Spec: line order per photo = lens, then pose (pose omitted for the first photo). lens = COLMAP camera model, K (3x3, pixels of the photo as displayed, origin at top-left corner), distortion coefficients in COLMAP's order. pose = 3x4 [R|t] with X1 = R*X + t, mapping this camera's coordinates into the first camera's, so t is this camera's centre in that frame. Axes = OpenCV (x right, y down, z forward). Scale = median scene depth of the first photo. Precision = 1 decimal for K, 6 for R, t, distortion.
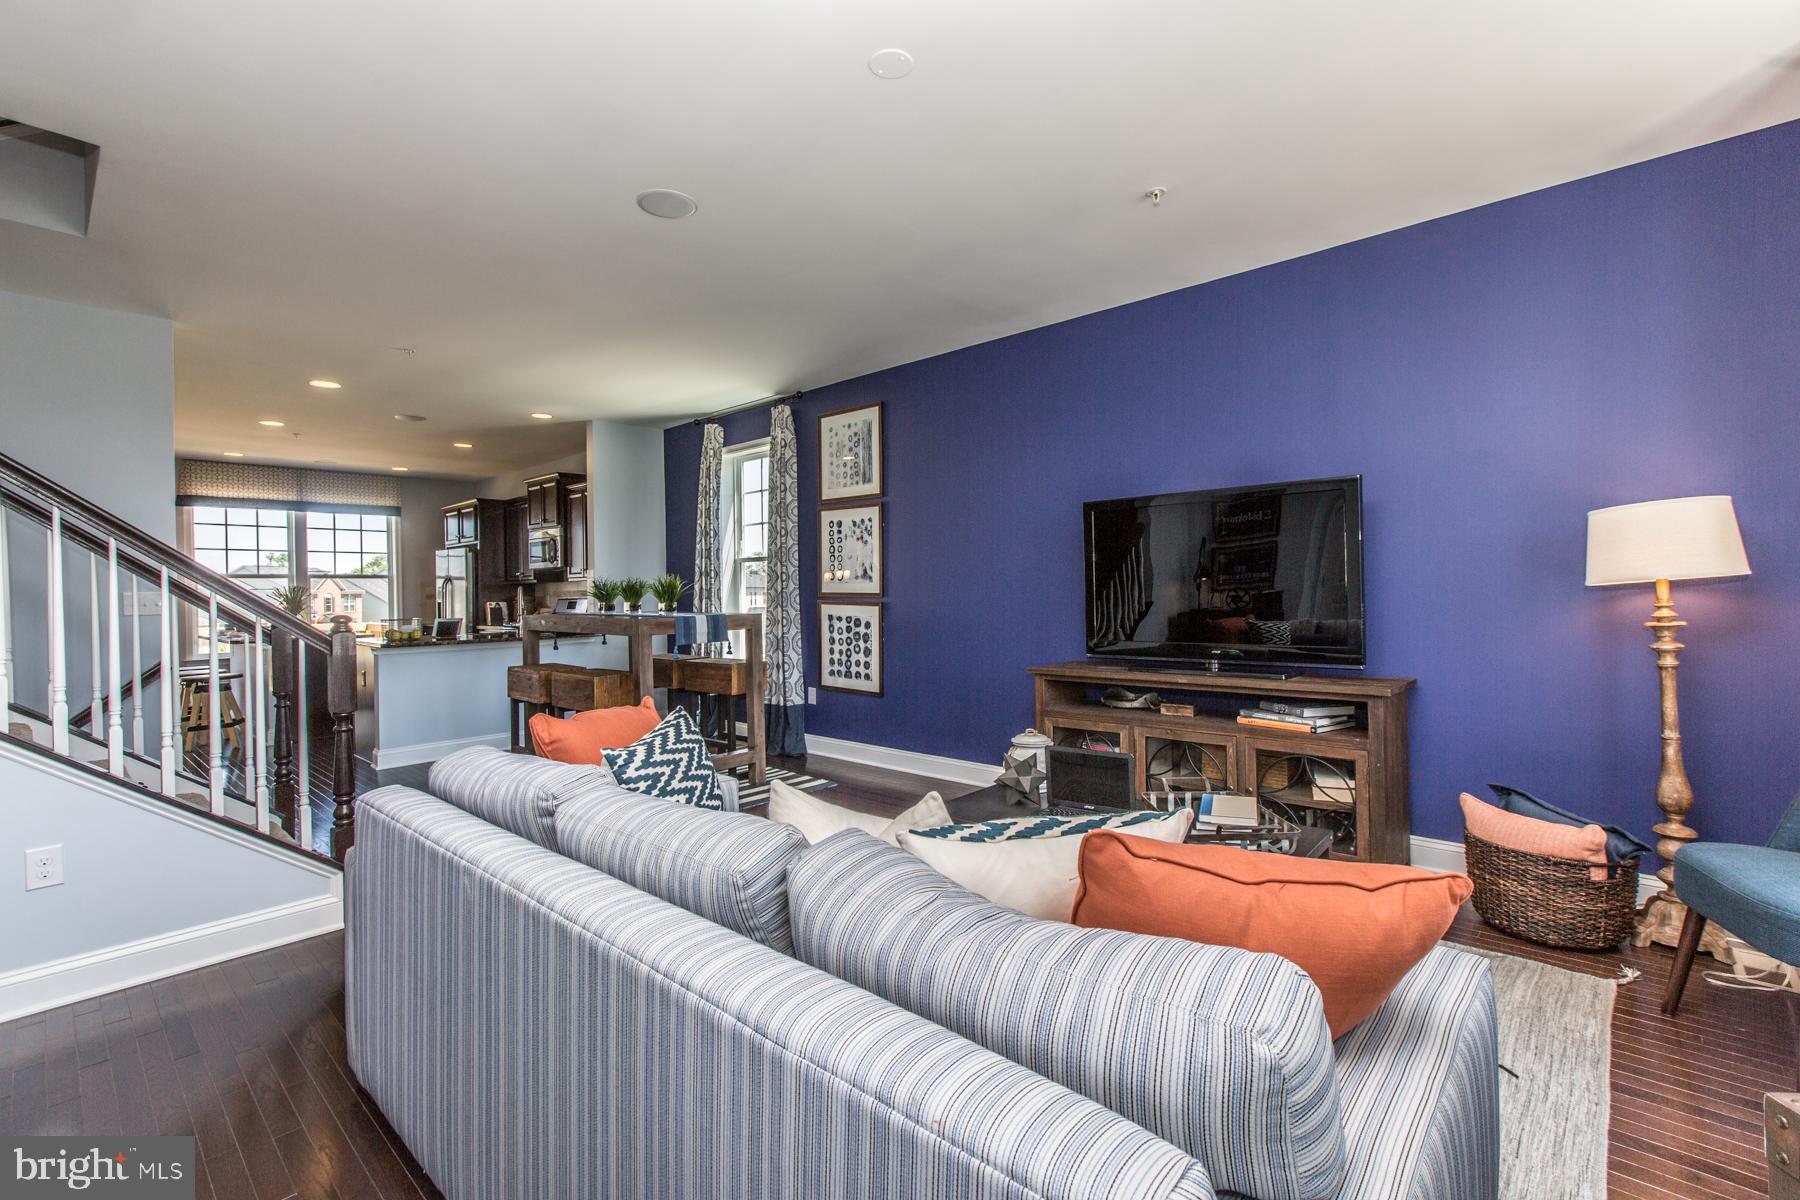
lens RADIAL K [[800.9, 0, 908.8], [0, 800.9, 595.1], [0, 0, 1]] dist [0.005840, -0.001379]
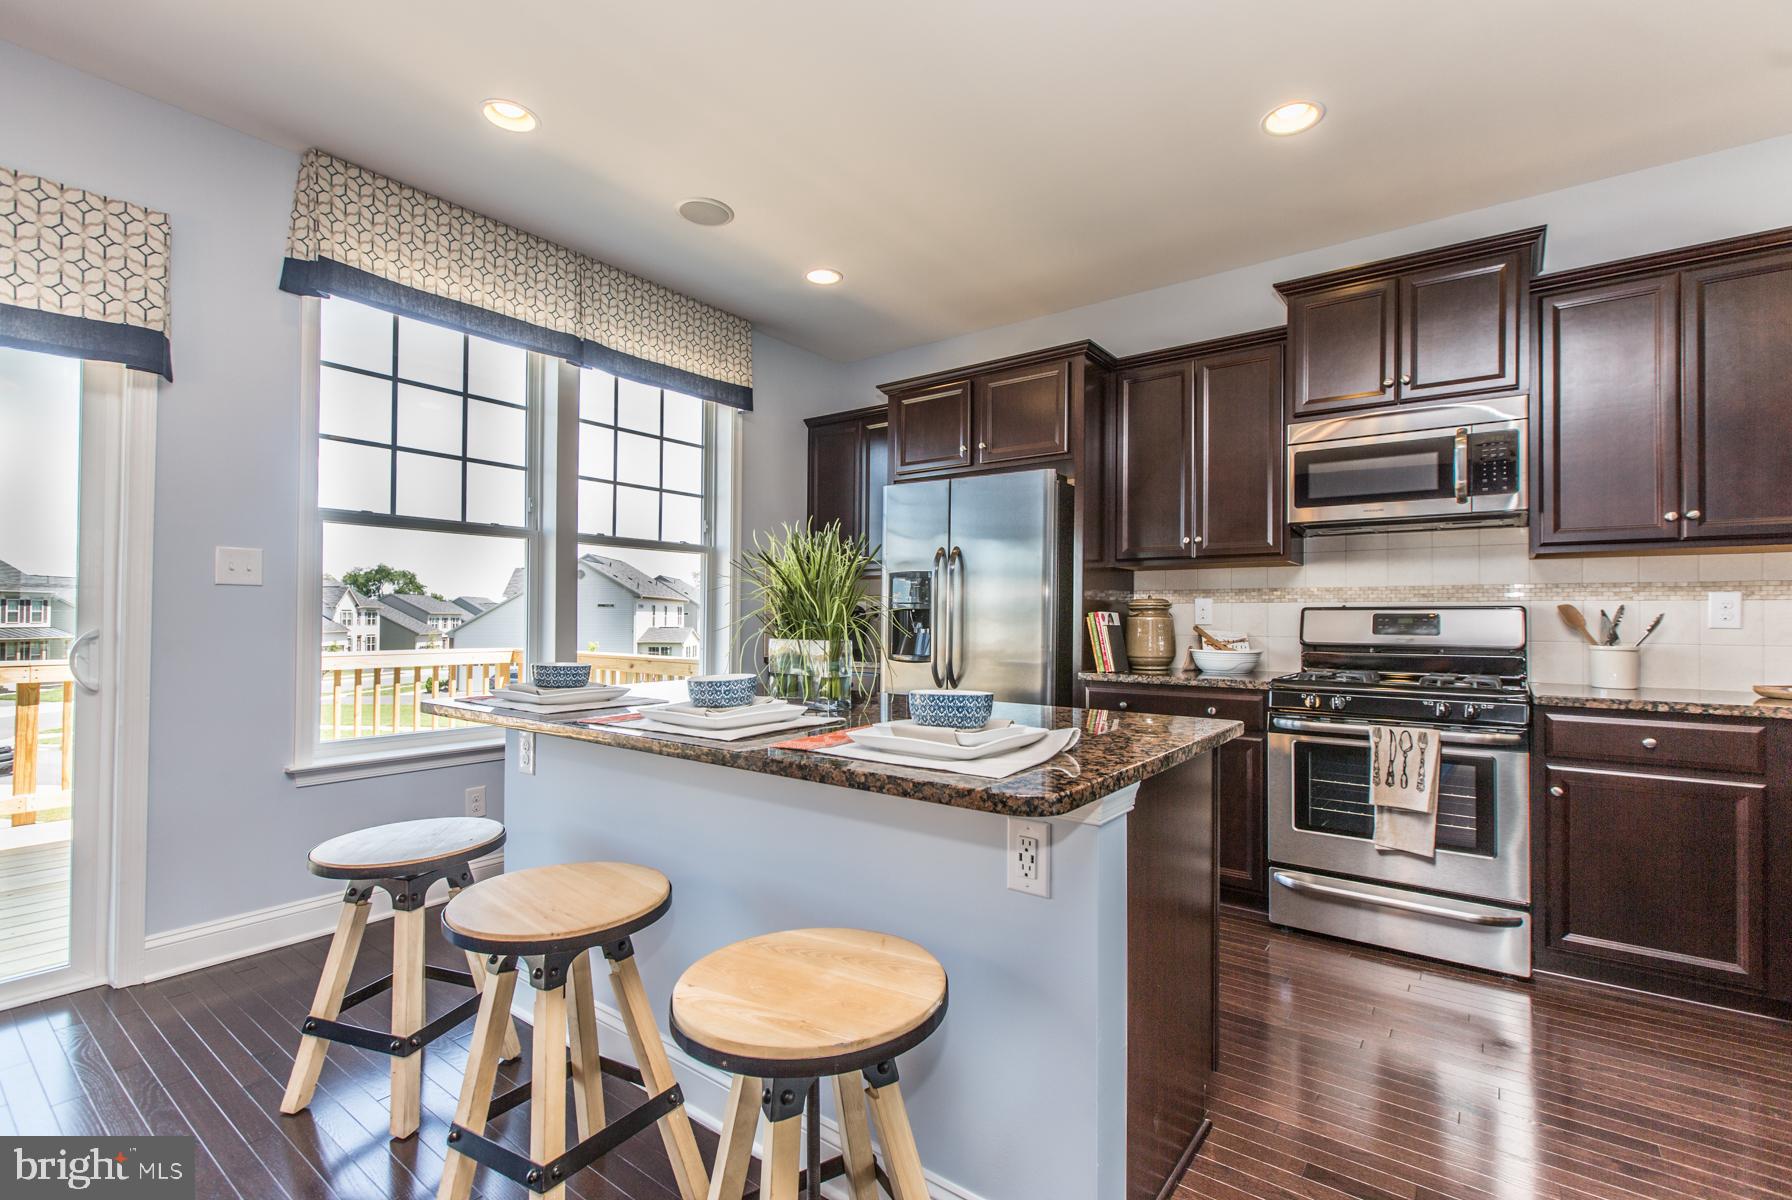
lens RADIAL K [[797.3, 0, 913.3], [0, 797.3, 611.6], [0, 0, 1]] dist [0.005840, -0.001379]
pose [[0.993705, 0.020944, 0.110057, -1.056488], [-0.020195, 0.999765, -0.007921, 0.022483], [-0.110197, 0.005648, 0.993894, 0.998128]]
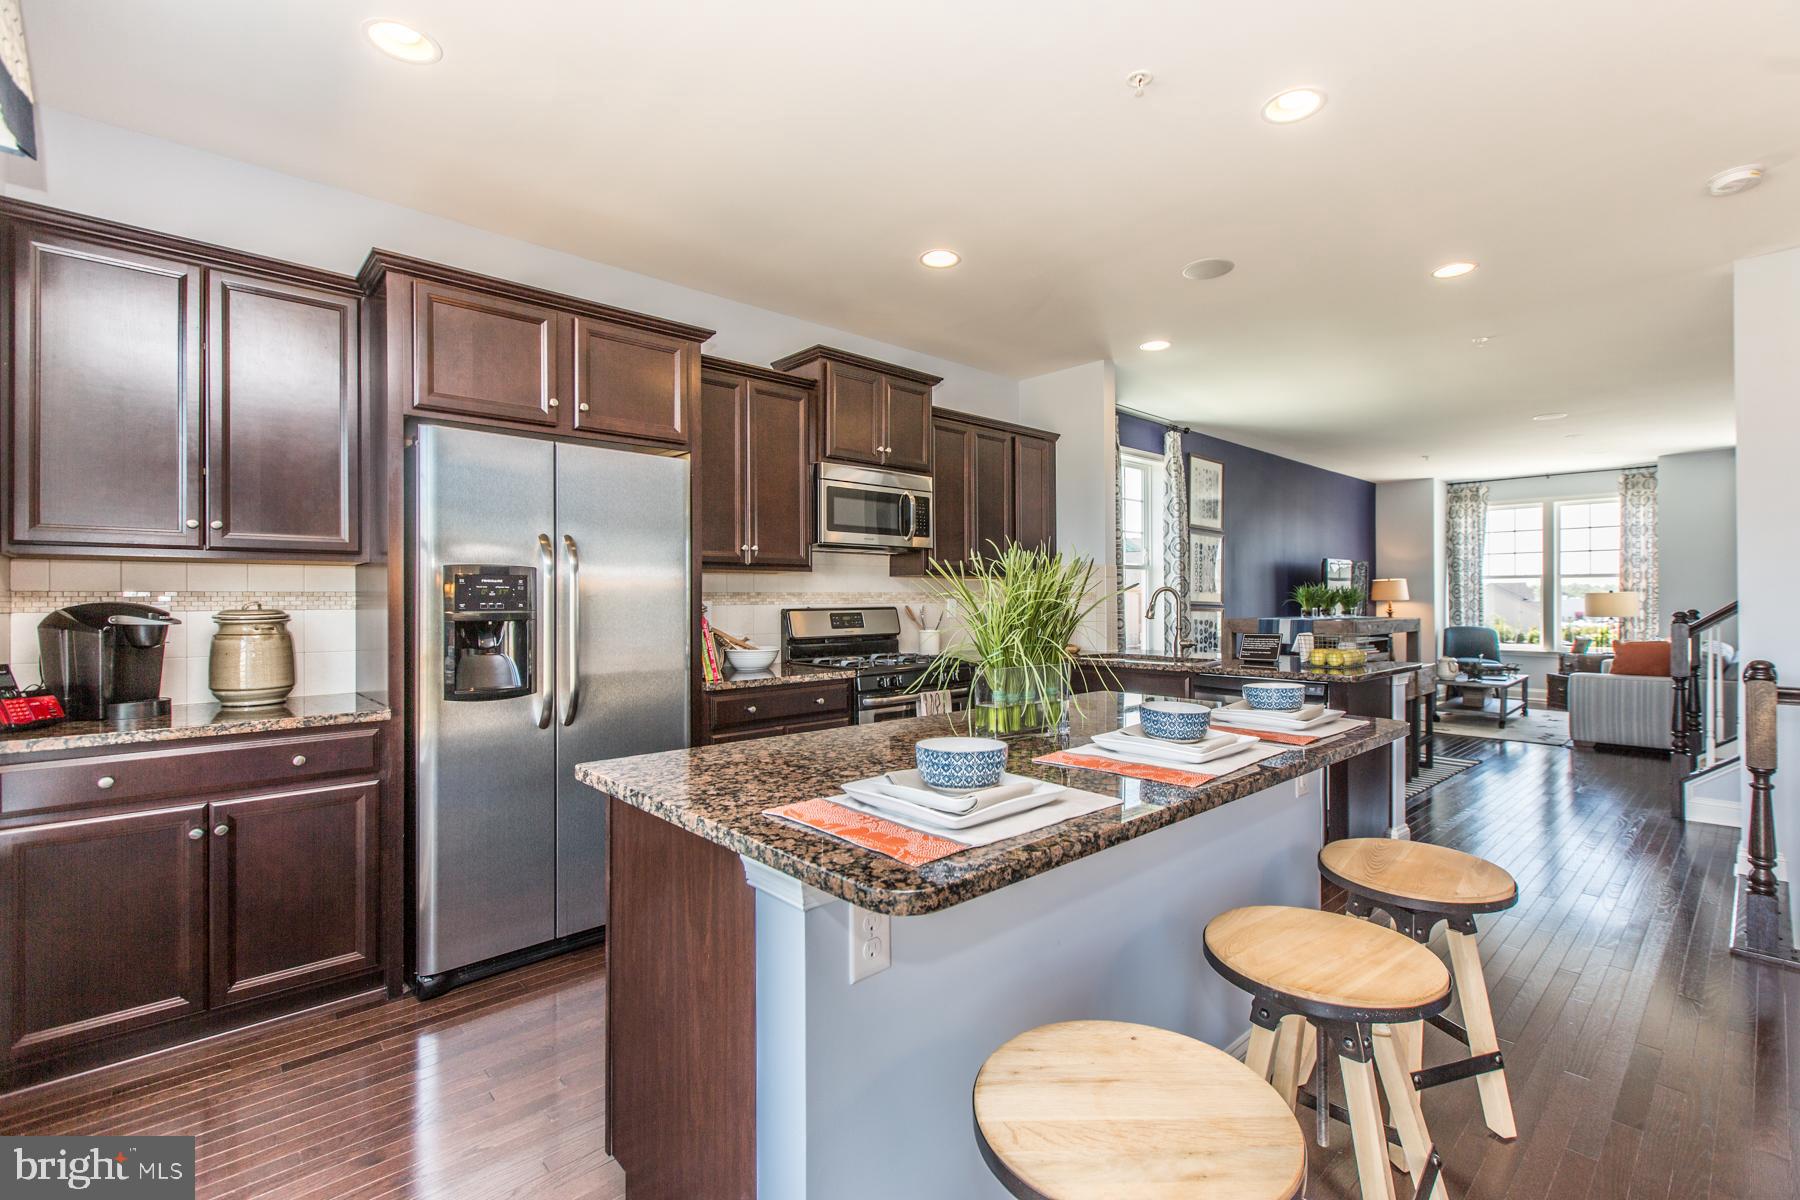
lens RADIAL K [[800.9, 0, 911.9], [0, 800.9, 597.5], [0, 0, 1]] dist [0.005840, -0.001379]
pose [[0.080594, 0.013644, 0.996654, -1.423344], [0.002493, 0.999900, -0.013890, 0.008062], [-0.996744, 0.003604, 0.080552, 1.402338]]
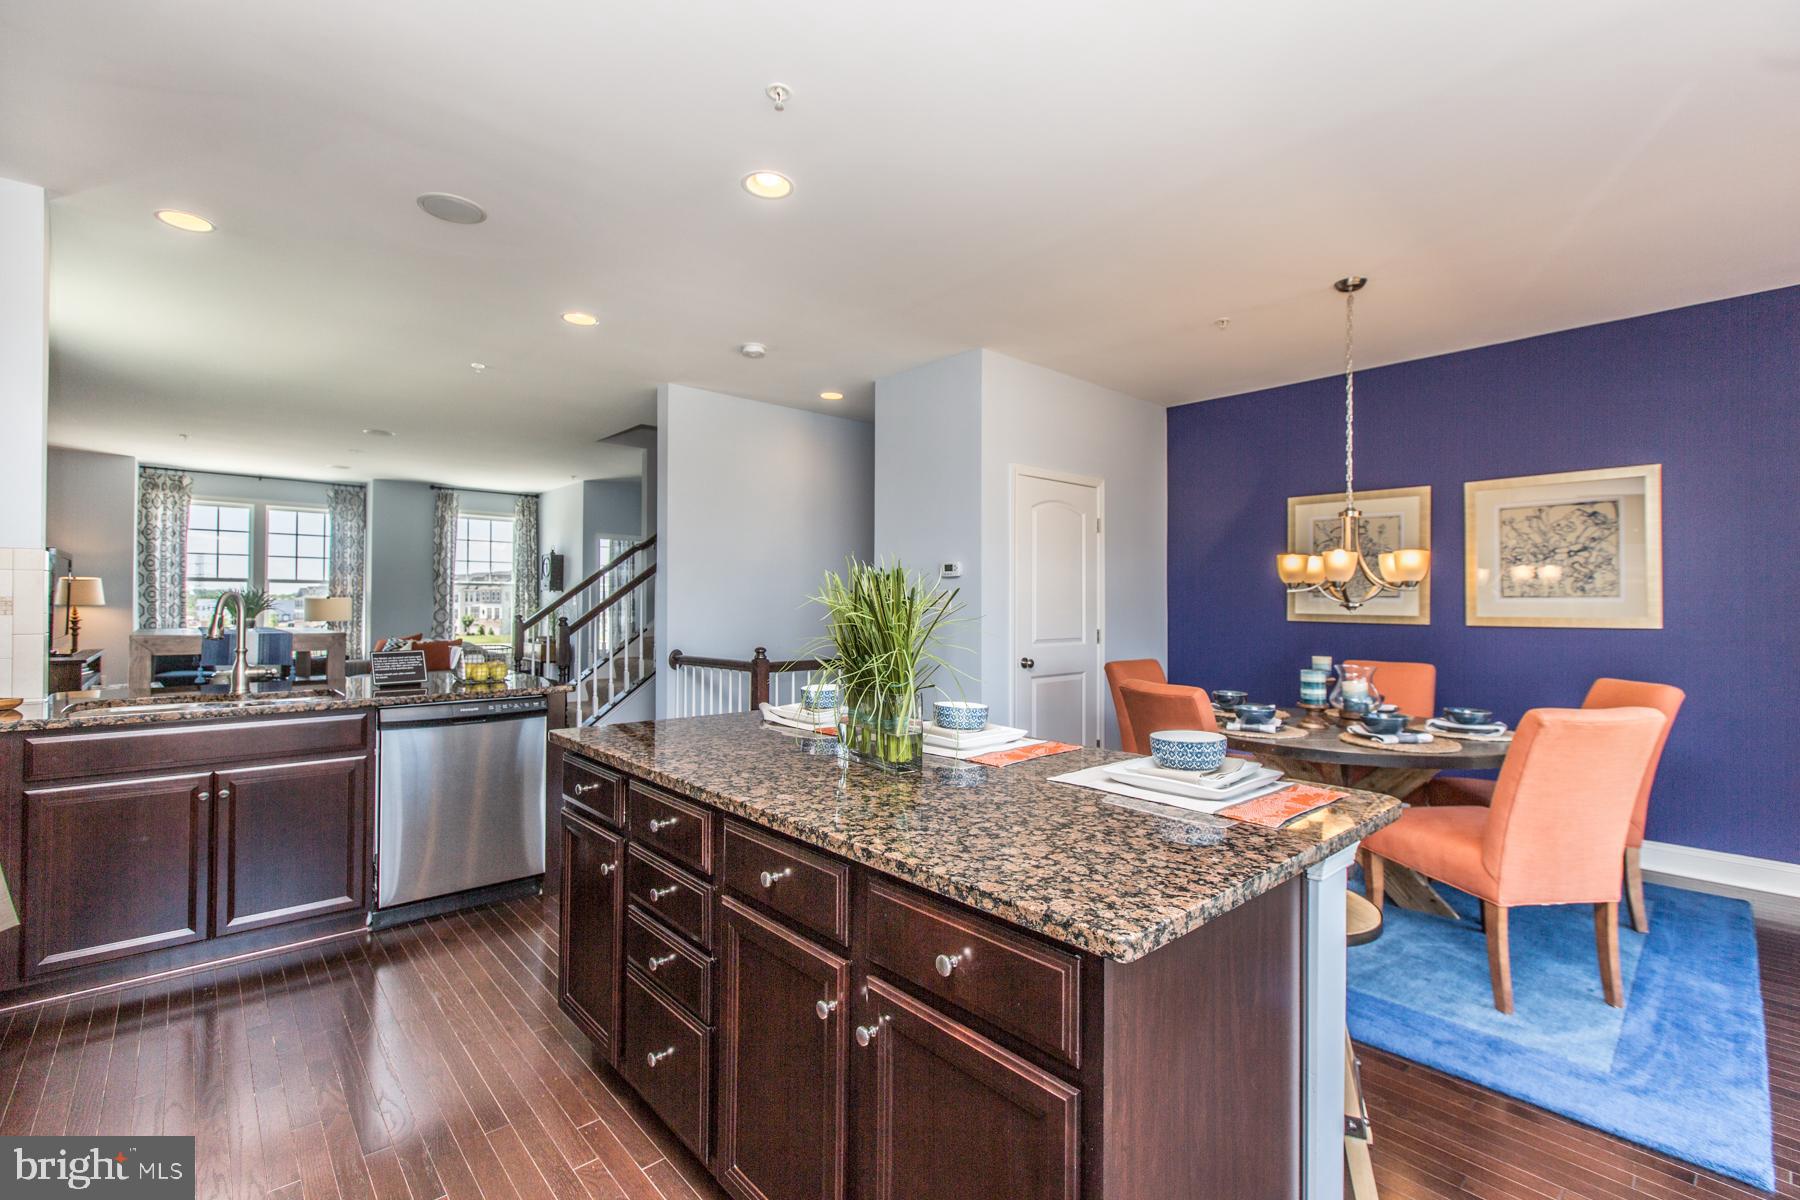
lens RADIAL K [[800.9, 0, 905.3], [0, 800.9, 597.7], [0, 0, 1]] dist [0.005840, -0.001379]
pose [[-0.994896, 0.004950, 0.100789, -1.108426], [0.004095, 0.999954, -0.008695, -0.002318], [-0.100827, -0.008238, -0.994870, 1.716612]]
